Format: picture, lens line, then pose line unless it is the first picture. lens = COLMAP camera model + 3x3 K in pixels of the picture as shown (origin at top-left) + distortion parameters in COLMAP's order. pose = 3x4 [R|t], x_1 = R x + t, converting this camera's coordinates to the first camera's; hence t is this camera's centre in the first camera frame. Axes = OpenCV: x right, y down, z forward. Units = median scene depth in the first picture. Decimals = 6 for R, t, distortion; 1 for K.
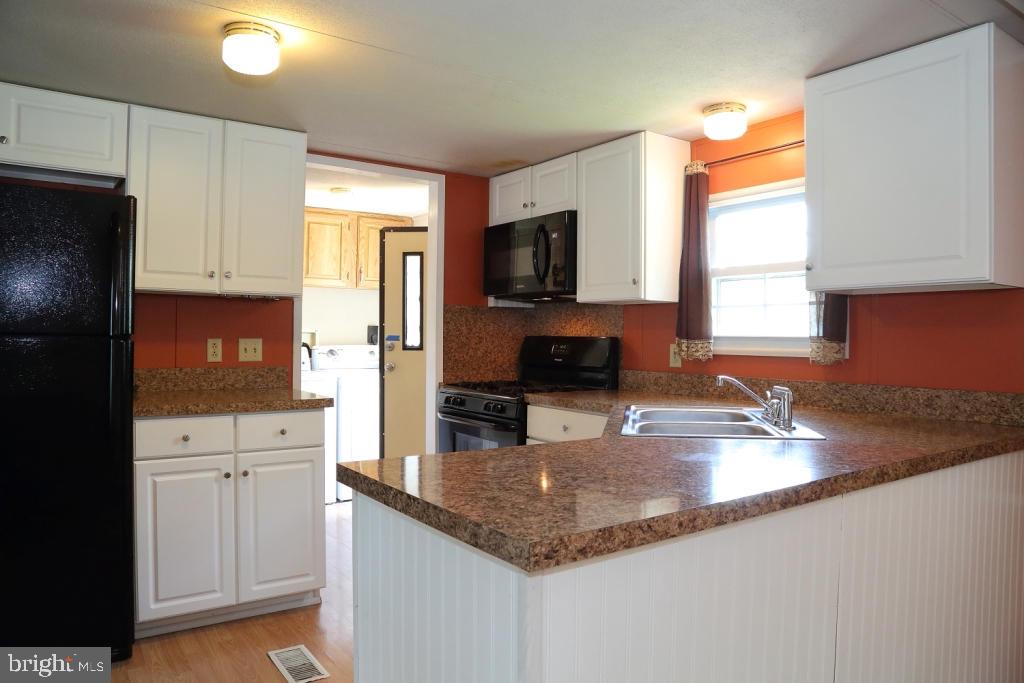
lens RADIAL K [[695.1, 0, 512.0], [0, 695.1, 341.5], [0, 0, 1]] dist [-0.112298, 0.056437]
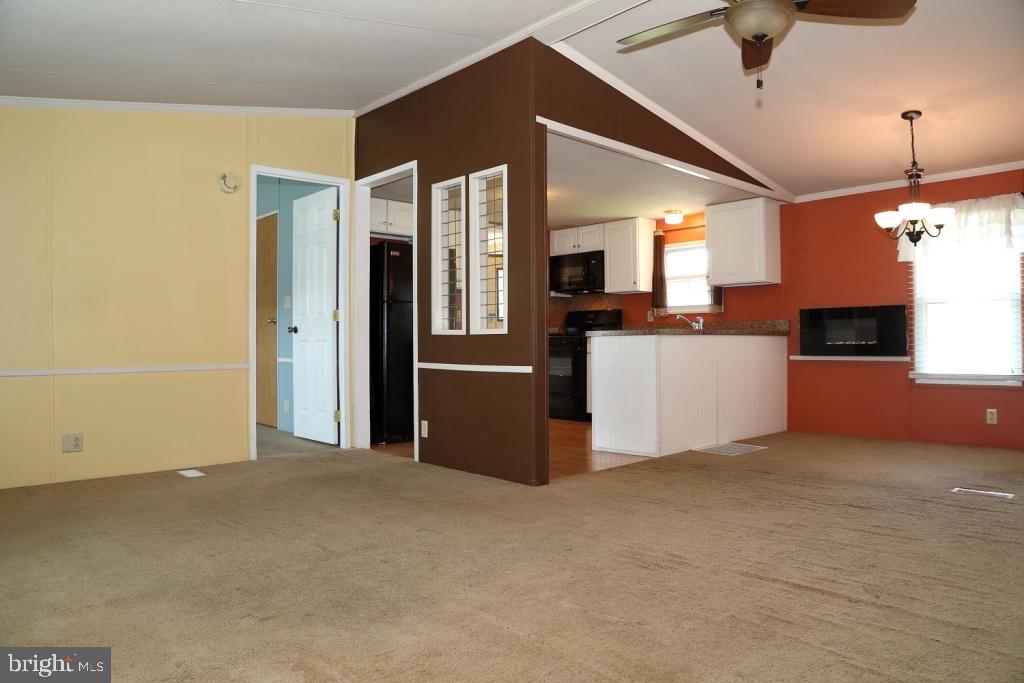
lens RADIAL K [[695.1, 0, 512.0], [0, 695.1, 341.5], [0, 0, 1]] dist [-0.112298, 0.056437]
pose [[0.990841, -0.018287, 0.133787, -0.526204], [0.019303, 0.999794, -0.006304, 0.112496], [-0.133644, 0.008829, 0.990990, -1.197913]]
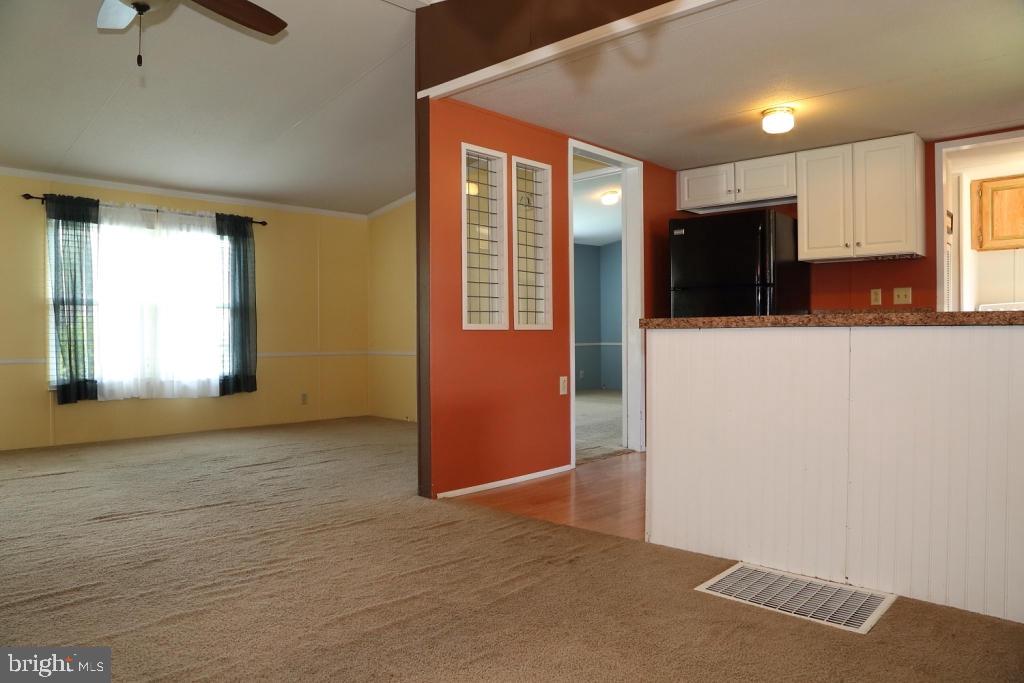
lens RADIAL K [[695.1, 0, 512.0], [0, 695.1, 341.5], [0, 0, 1]] dist [-0.112298, 0.056437]
pose [[0.201544, -0.001085, -0.979479, 0.836303], [-0.000372, 0.999999, -0.001184, 0.112007], [0.979479, 0.000603, 0.201543, -0.051498]]
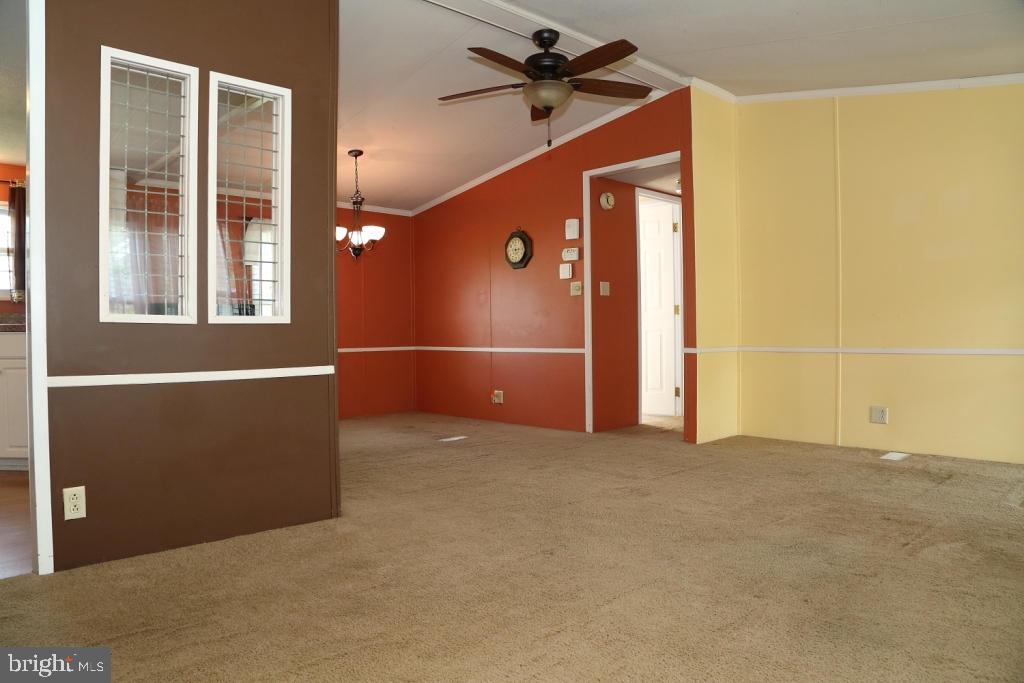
lens RADIAL K [[718.1, 0, 512.0], [0, 718.1, 341.5], [0, 0, 1]] dist [-0.110492, 0.058539]
pose [[-0.158445, -0.019740, 0.987171, -1.371381], [0.015667, 0.999624, 0.022504, 0.096978], [-0.987244, 0.019032, -0.158076, -0.046329]]
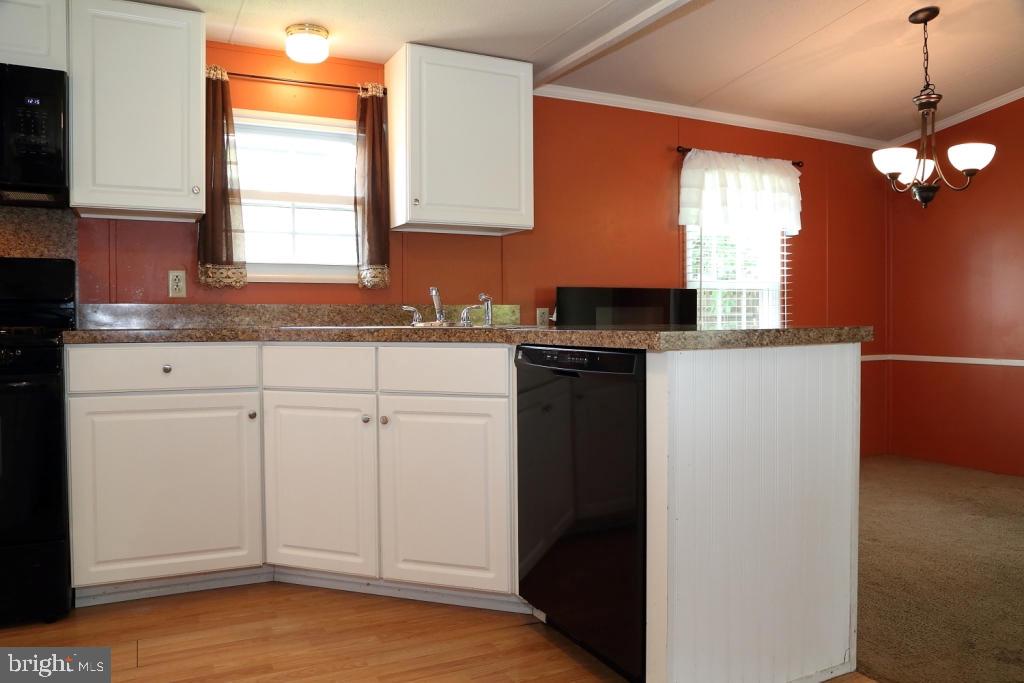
lens RADIAL K [[761.2, 0, 512.0], [0, 761.2, 341.5], [0, 0, 1]] dist [-0.051986, 0.000143]
pose [[0.138511, -0.037536, 0.989649, -0.651846], [0.013386, 0.999261, 0.036027, 0.066250], [-0.990270, 0.008258, 0.138911, 0.483290]]
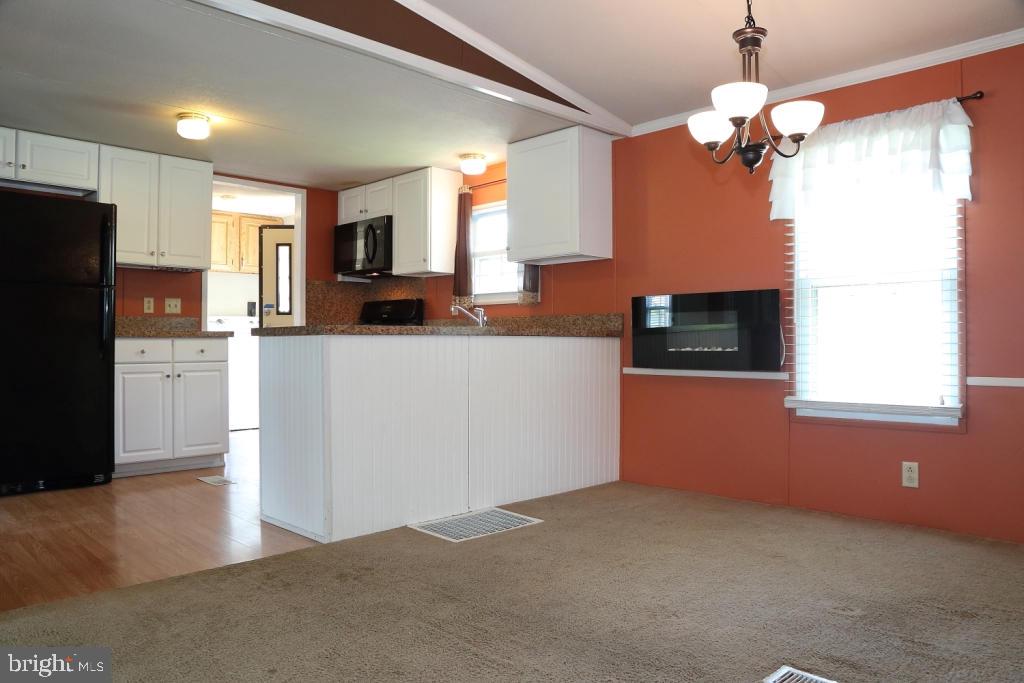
lens RADIAL K [[718.1, 0, 512.0], [0, 718.1, 341.5], [0, 0, 1]] dist [-0.110492, 0.058539]
pose [[0.985490, -0.010052, 0.169435, 0.090253], [0.011052, 0.999927, -0.004961, 0.110987], [-0.169373, 0.006761, 0.985529, -0.662263]]
